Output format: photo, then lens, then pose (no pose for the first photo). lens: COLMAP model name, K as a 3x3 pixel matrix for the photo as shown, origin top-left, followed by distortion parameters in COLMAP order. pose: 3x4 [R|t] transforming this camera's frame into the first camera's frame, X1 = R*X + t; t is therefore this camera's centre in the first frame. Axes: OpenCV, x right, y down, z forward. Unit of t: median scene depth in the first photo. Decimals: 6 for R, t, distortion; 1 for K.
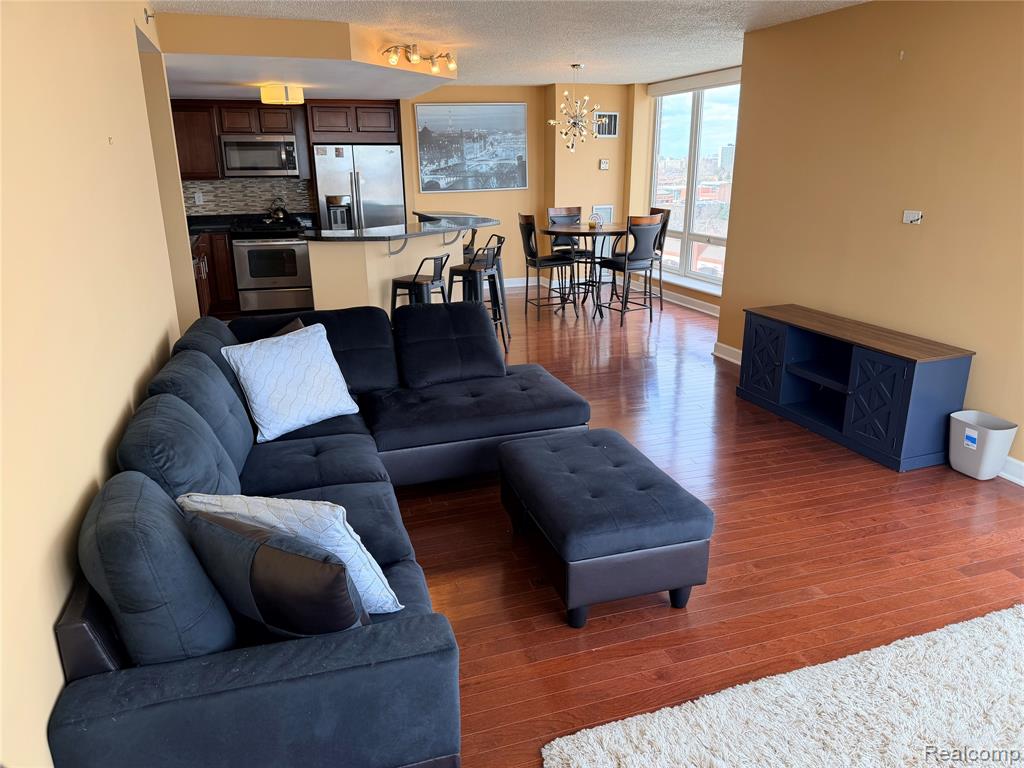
lens RADIAL K [[730.0, 0, 510.6], [0, 730.0, 382.3], [0, 0, 1]] dist [0.099489, -0.029721]
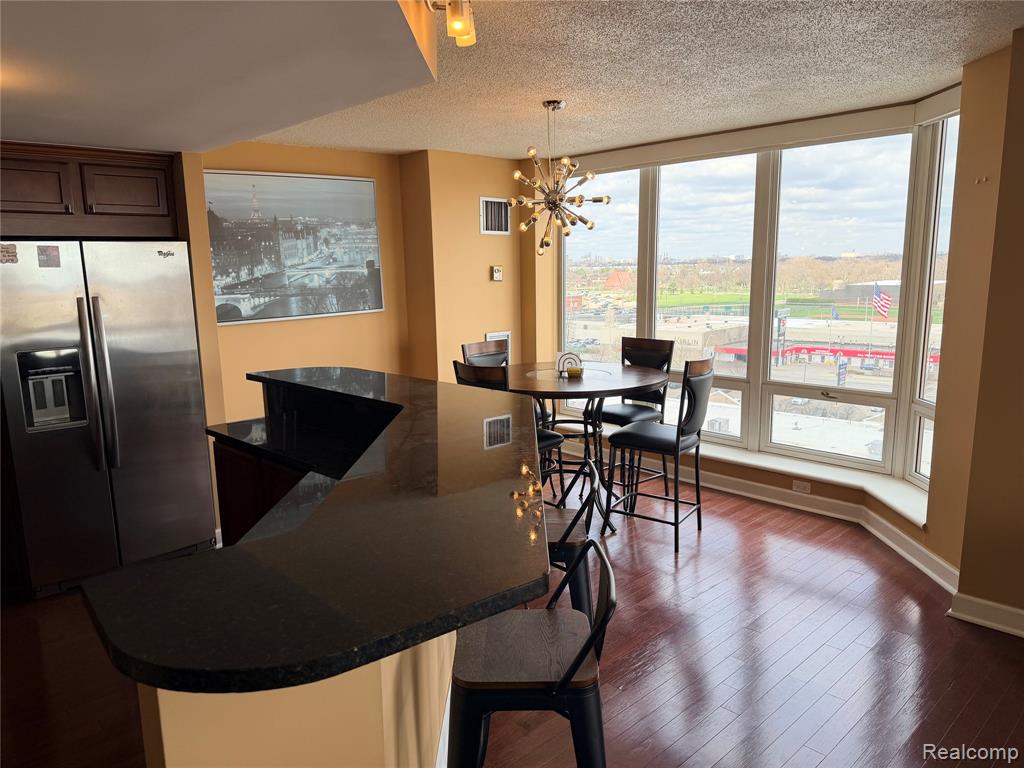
lens RADIAL K [[730.0, 0, 507.3], [0, 730.0, 392.2], [0, 0, 1]] dist [0.099489, -0.029721]
pose [[0.910286, -0.084891, 0.405184, -0.147182], [0.133018, 0.986826, -0.092087, -0.129820], [-0.392028, 0.137722, 0.909586, 0.421052]]
